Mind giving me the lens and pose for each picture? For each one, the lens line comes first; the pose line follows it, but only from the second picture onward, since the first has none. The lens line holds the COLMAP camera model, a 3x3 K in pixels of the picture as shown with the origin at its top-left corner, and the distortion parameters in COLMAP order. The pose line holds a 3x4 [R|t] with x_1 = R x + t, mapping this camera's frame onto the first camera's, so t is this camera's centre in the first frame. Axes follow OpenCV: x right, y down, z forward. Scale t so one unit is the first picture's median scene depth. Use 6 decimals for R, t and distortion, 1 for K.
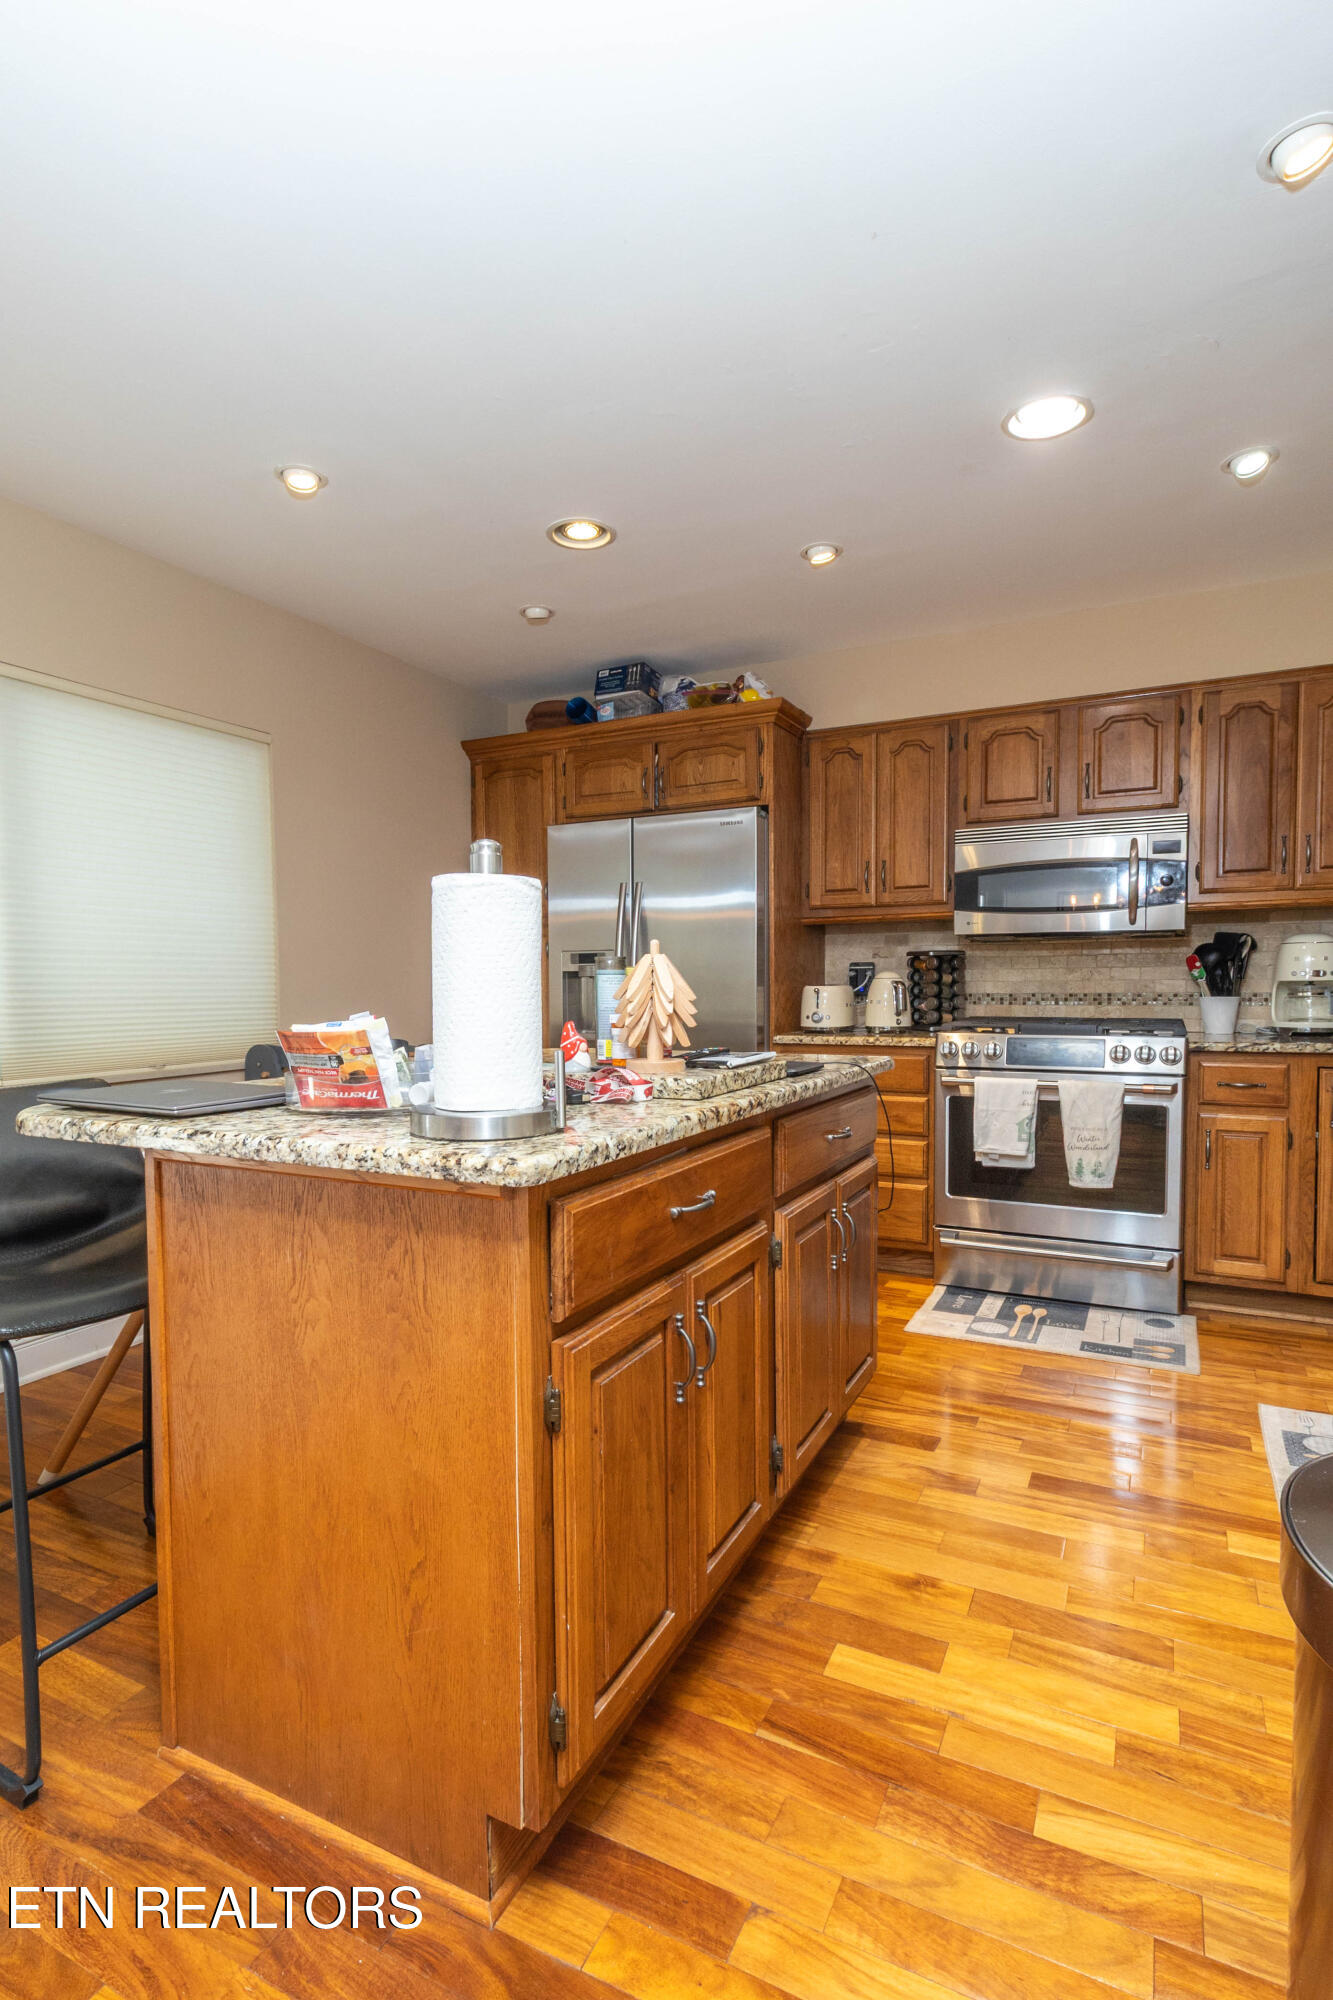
lens RADIAL K [[951.7, 0, 666.5], [0, 951.7, 1000.0], [0, 0, 1]] dist [0.000822, 0.000406]
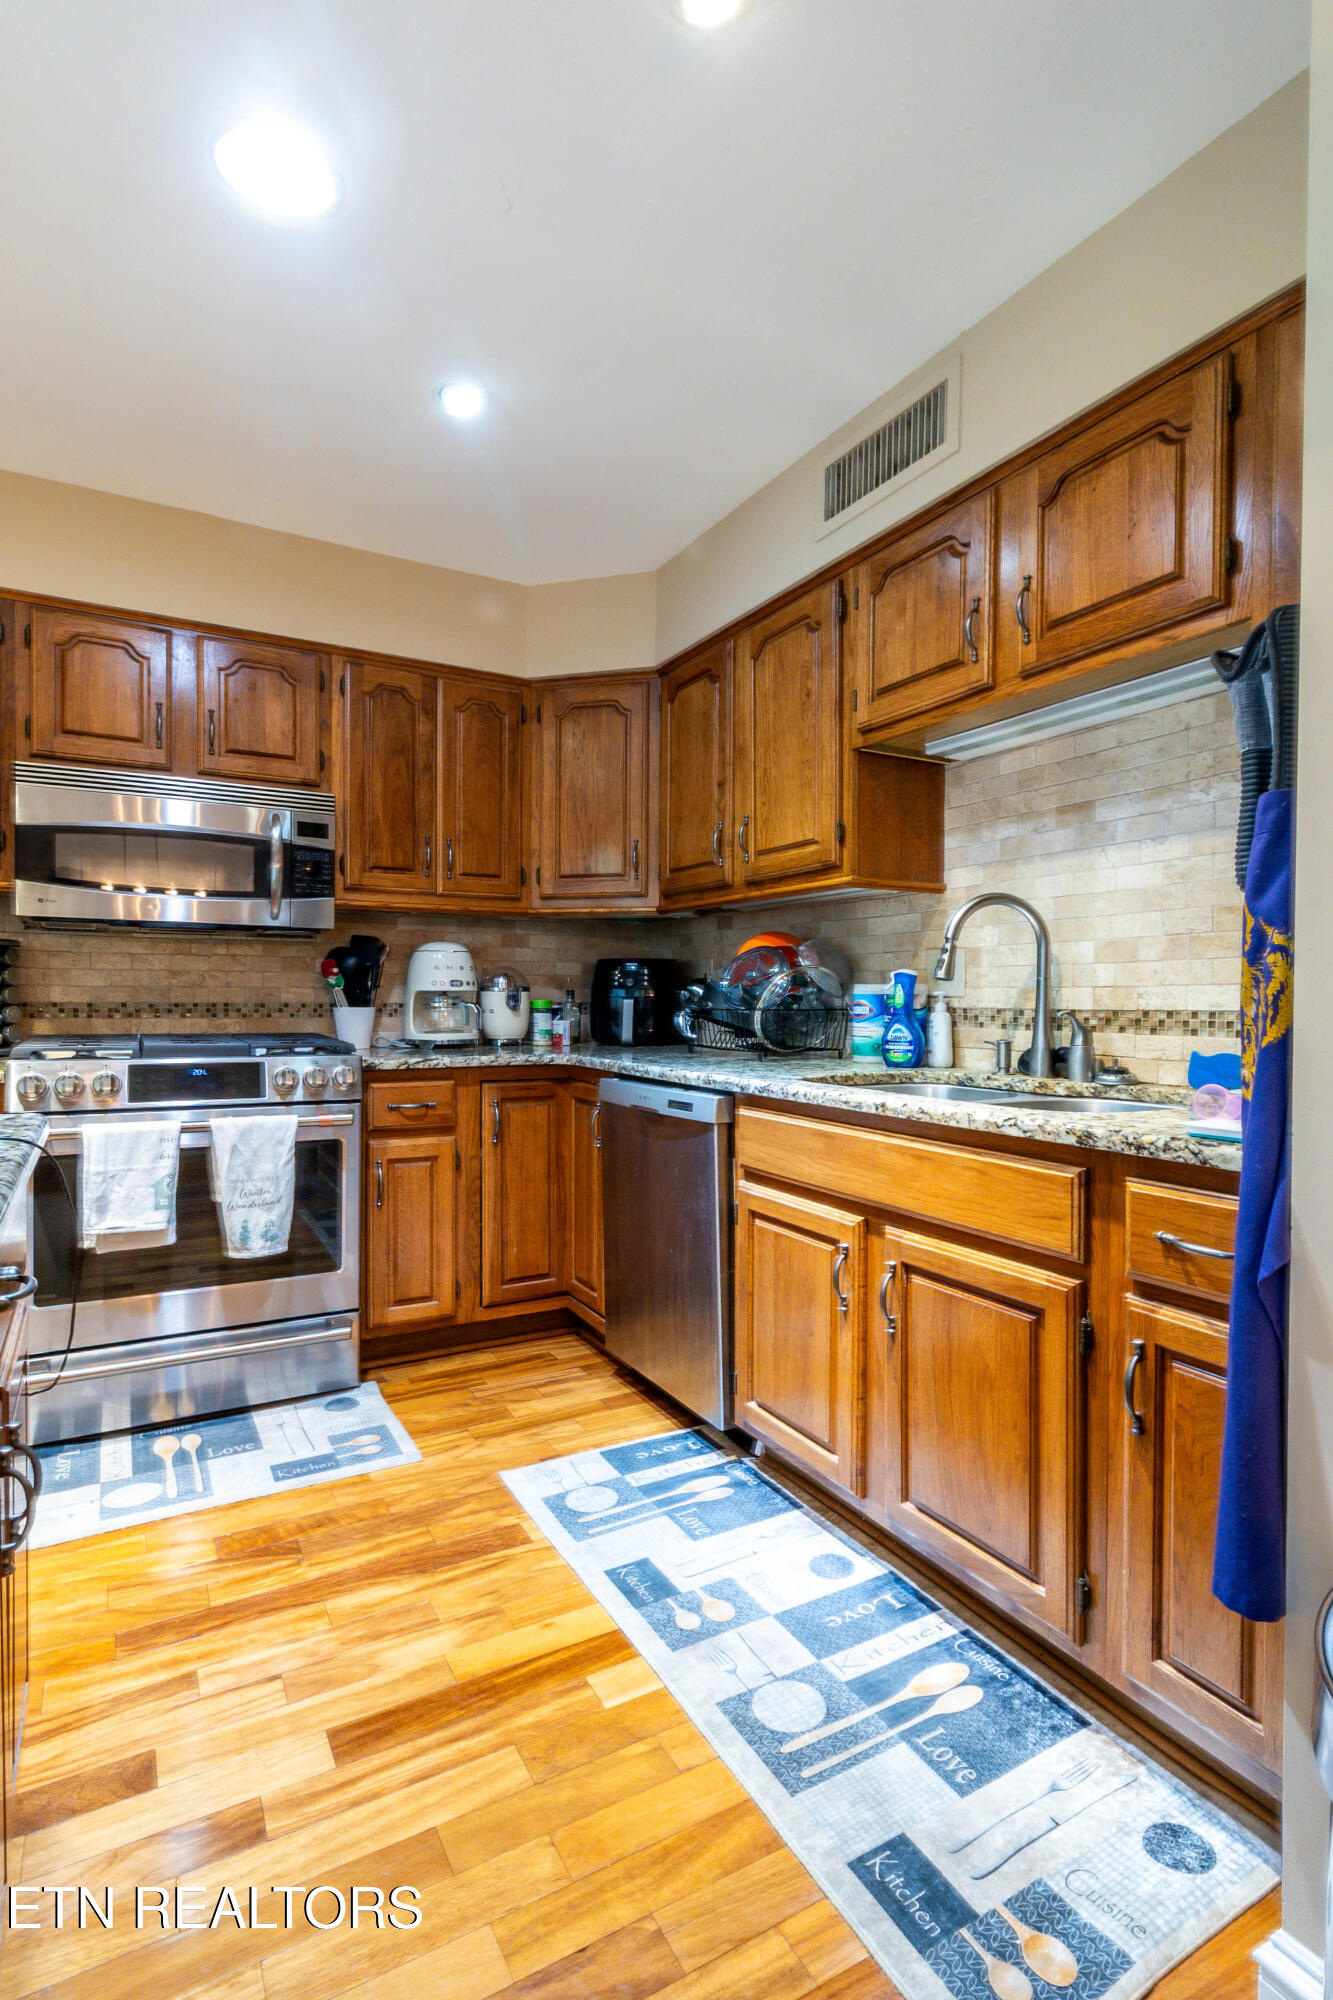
lens RADIAL K [[992.2, 0, 666.3], [0, 992.2, 1011.4], [0, 0, 1]] dist [0.020061, 0.000201]
pose [[0.554185, -0.004351, 0.832382, -0.041746], [0.000693, 0.999988, 0.004766, -0.004474], [-0.832393, -0.002065, 0.554181, 0.272138]]
